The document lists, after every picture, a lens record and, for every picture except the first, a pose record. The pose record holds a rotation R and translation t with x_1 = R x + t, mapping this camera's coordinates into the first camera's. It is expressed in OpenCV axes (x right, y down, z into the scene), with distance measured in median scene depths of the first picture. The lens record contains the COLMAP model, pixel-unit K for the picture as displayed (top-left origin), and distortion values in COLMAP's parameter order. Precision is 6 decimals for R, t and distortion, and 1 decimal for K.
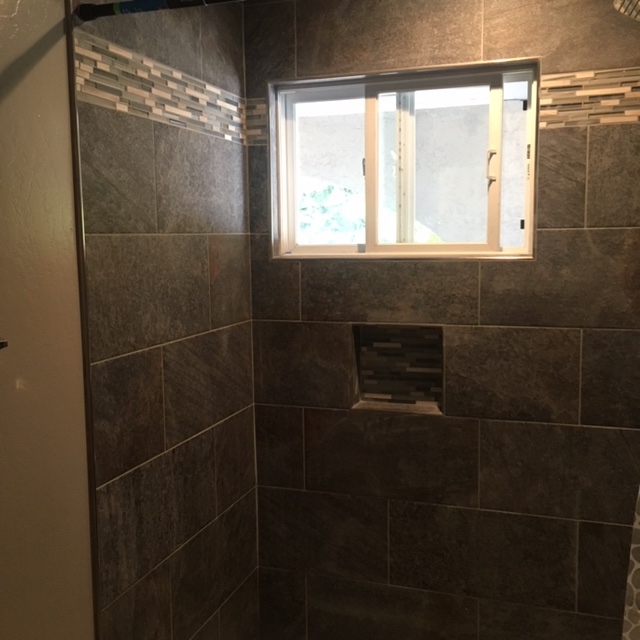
lens RADIAL K [[739.8, 0, 317.0], [0, 739.8, 320.6], [0, 0, 1]] dist [0.054861, 0.000000]
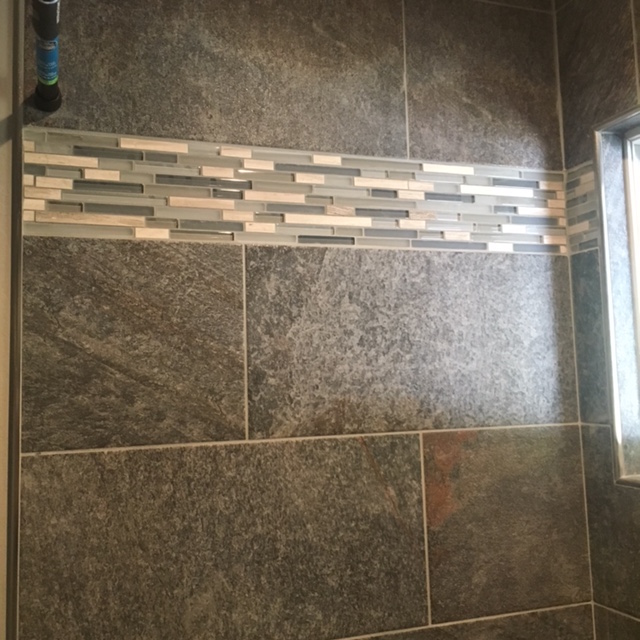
lens RADIAL K [[739.8, 0, 321.0], [0, 739.8, 316.5], [0, 0, 1]] dist [0.054861, 0.000000]
pose [[0.618791, -0.079092, -0.781564, 0.250509], [-0.067336, 0.985916, -0.153084, -0.123590], [0.782665, 0.147354, 0.604750, 0.675786]]
